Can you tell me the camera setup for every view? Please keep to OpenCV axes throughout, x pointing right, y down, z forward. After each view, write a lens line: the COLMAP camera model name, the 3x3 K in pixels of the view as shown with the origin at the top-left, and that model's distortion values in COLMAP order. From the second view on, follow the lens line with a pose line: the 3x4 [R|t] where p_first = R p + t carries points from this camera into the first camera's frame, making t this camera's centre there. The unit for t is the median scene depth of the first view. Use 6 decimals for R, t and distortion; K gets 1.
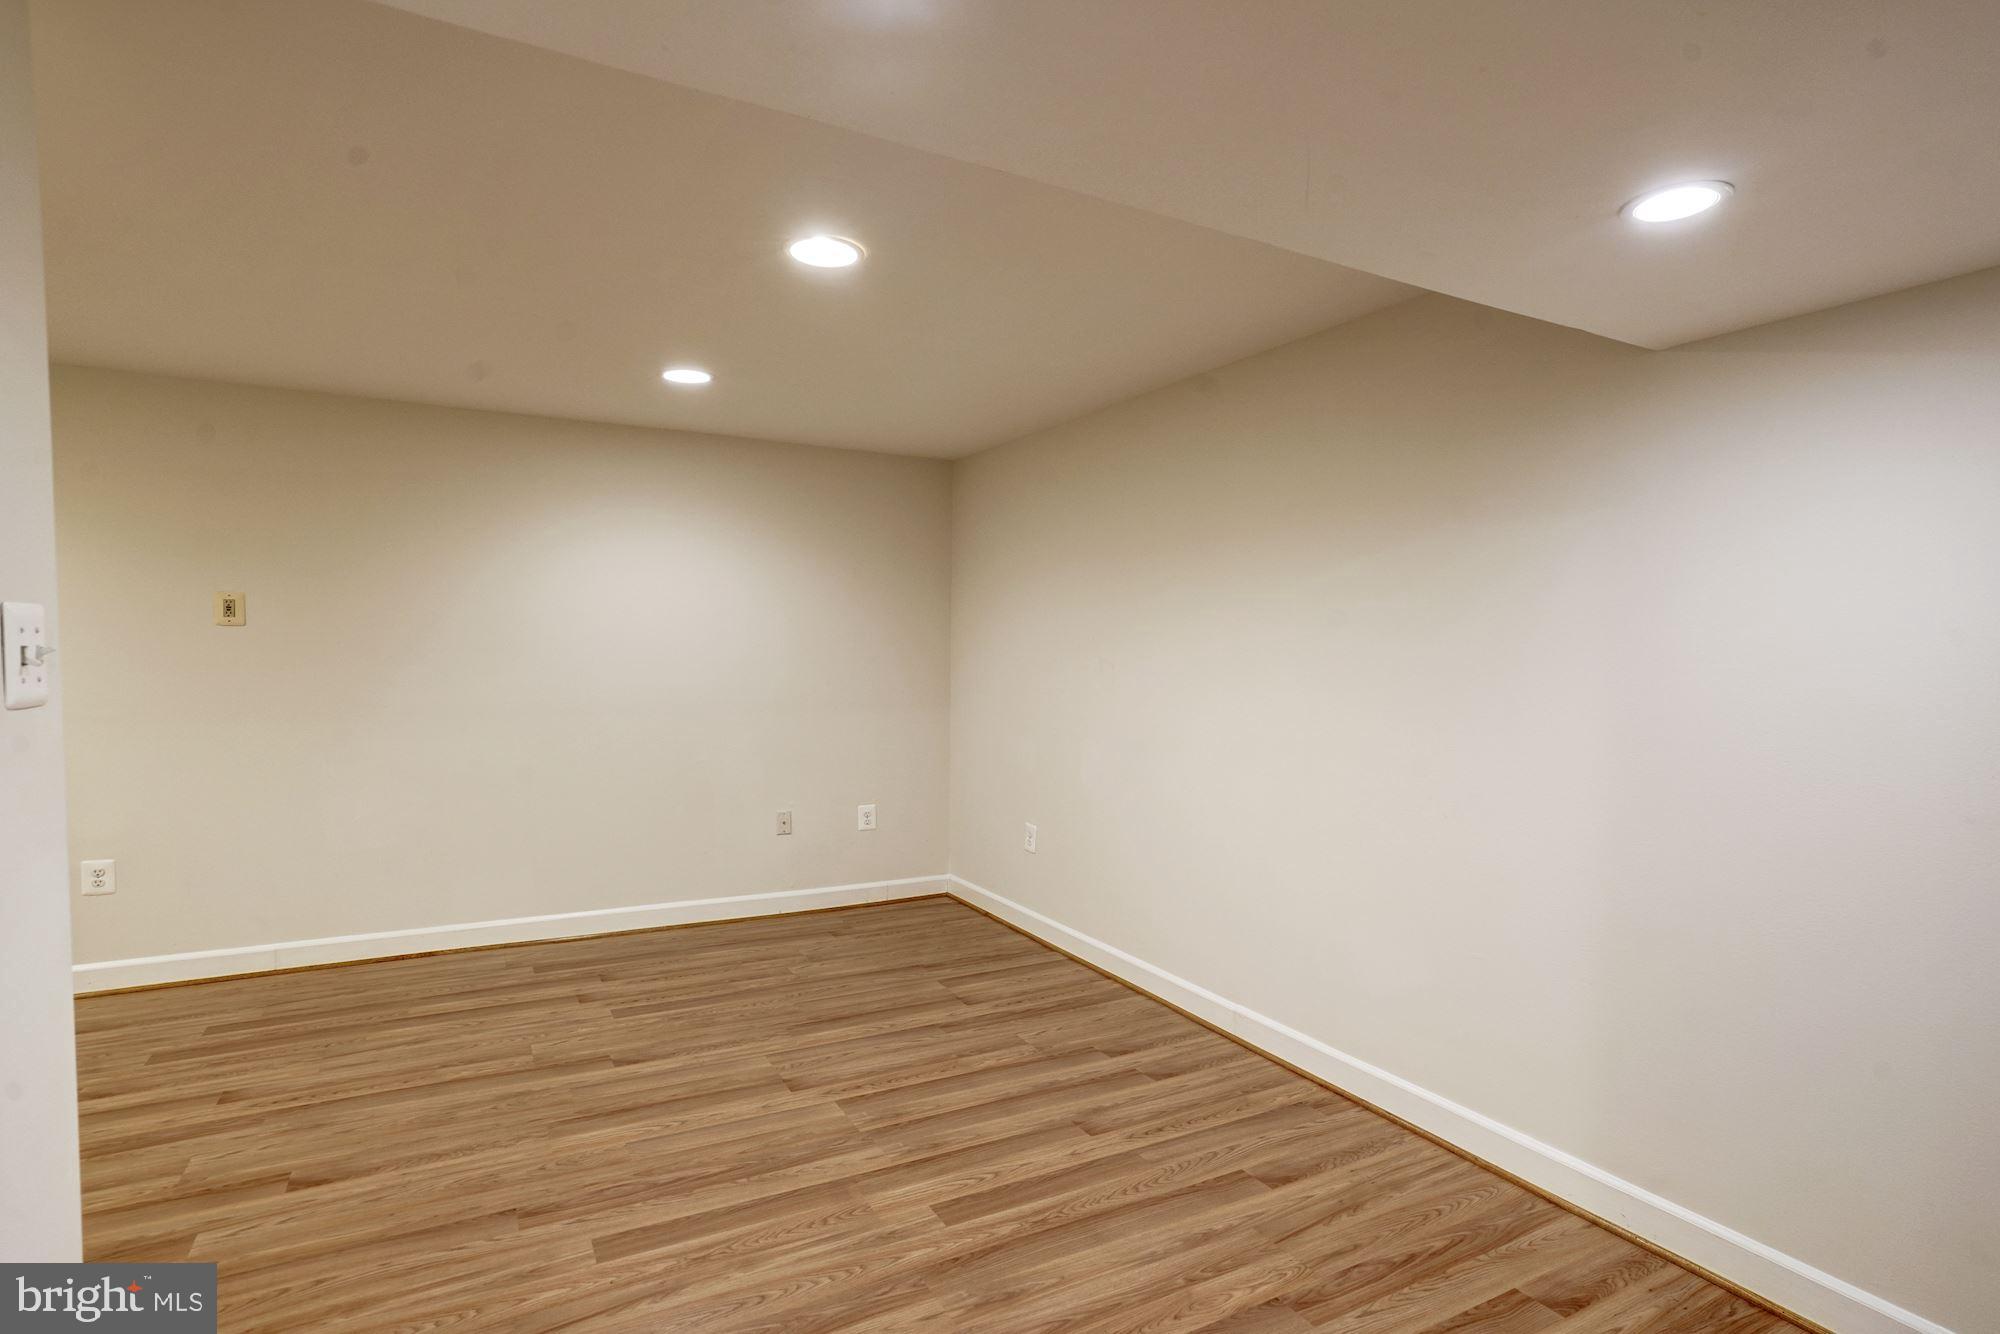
lens RADIAL K [[940.4, 0, 1026.4], [0, 940.4, 668.5], [0, 0, 1]] dist [-0.034794, 0.016624]
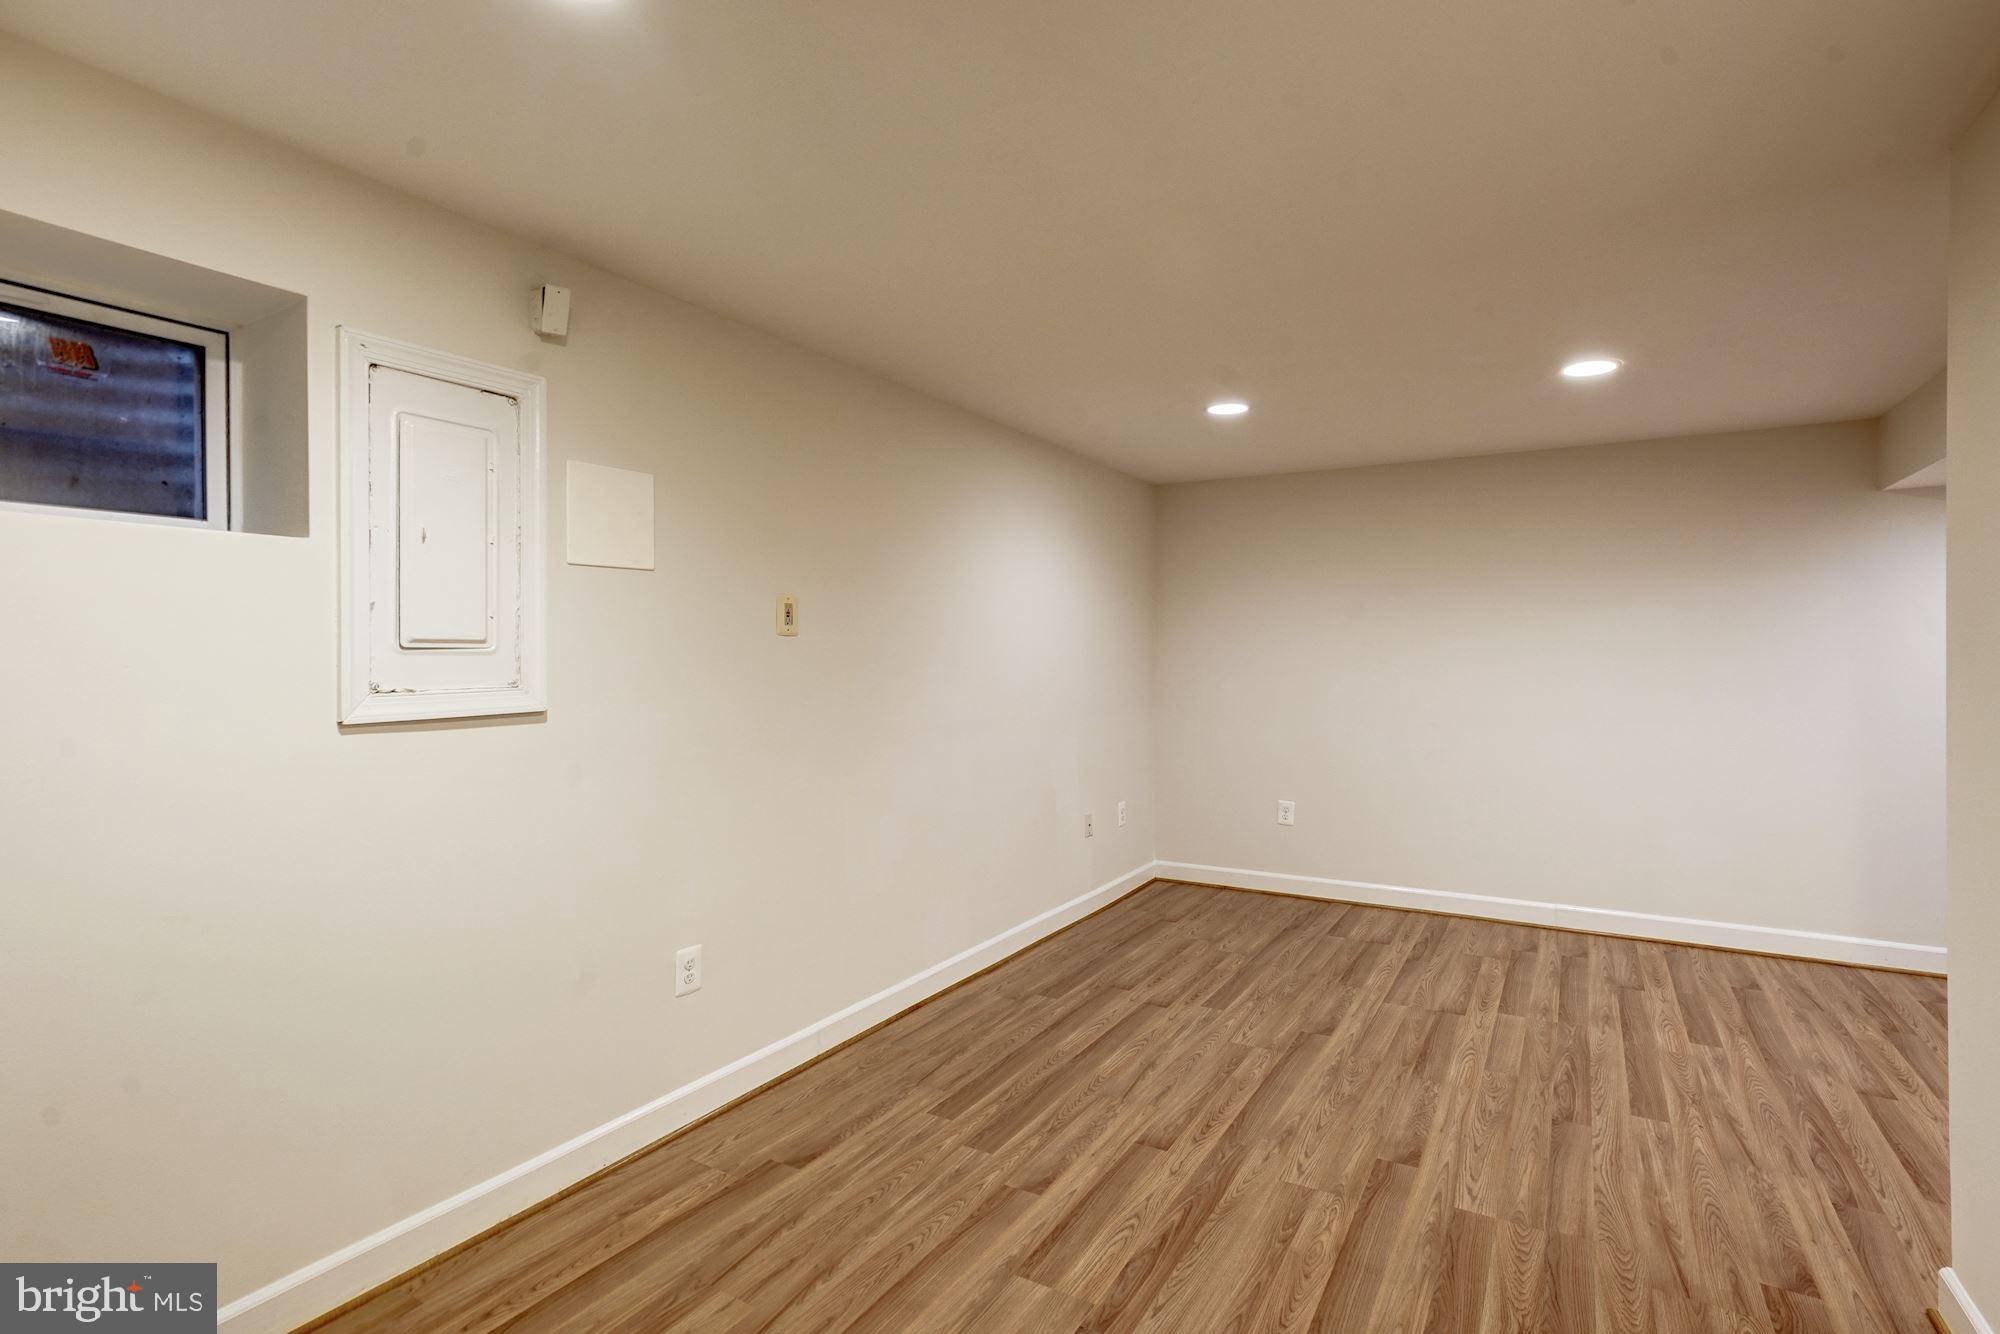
lens RADIAL K [[940.4, 0, 1050.6], [0, 940.4, 660.1], [0, 0, 1]] dist [-0.034794, 0.016624]
pose [[0.859487, -0.020647, 0.510740, -1.206125], [0.026968, 0.999624, -0.004972, -0.017778], [-0.510446, 0.018047, 0.859721, 0.200893]]
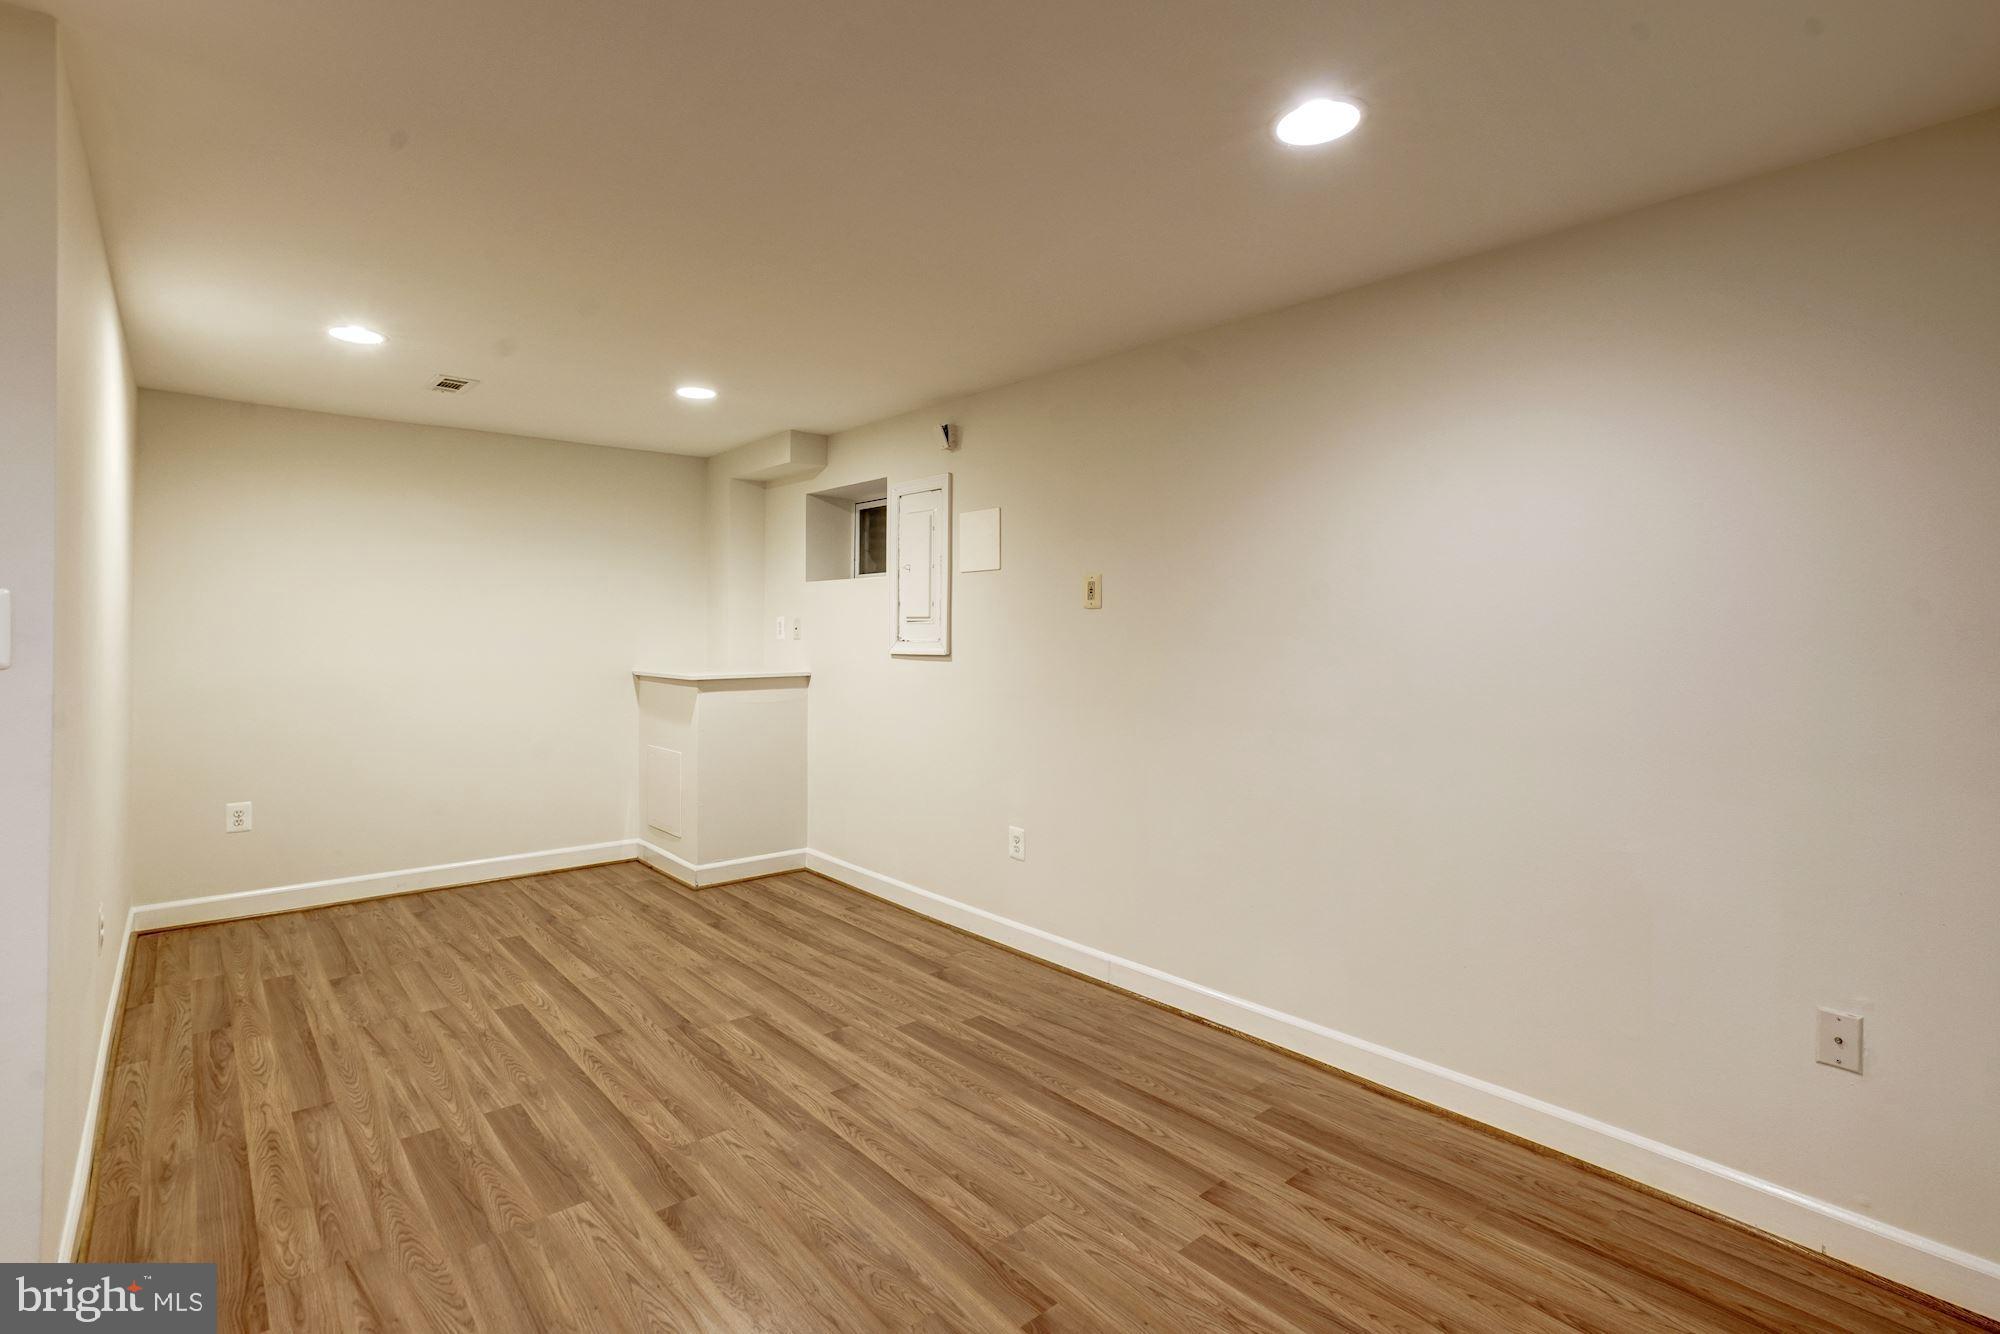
lens RADIAL K [[1005.8, 0, 985.4], [0, 1005.8, 650.9], [0, 0, 1]] dist [-0.013201, 0.003858]
pose [[0.160418, 0.000871, -0.987049, 0.170241], [-0.016904, 0.999855, -0.001865, 0.000576], [0.986904, 0.016984, 0.160409, 0.818590]]
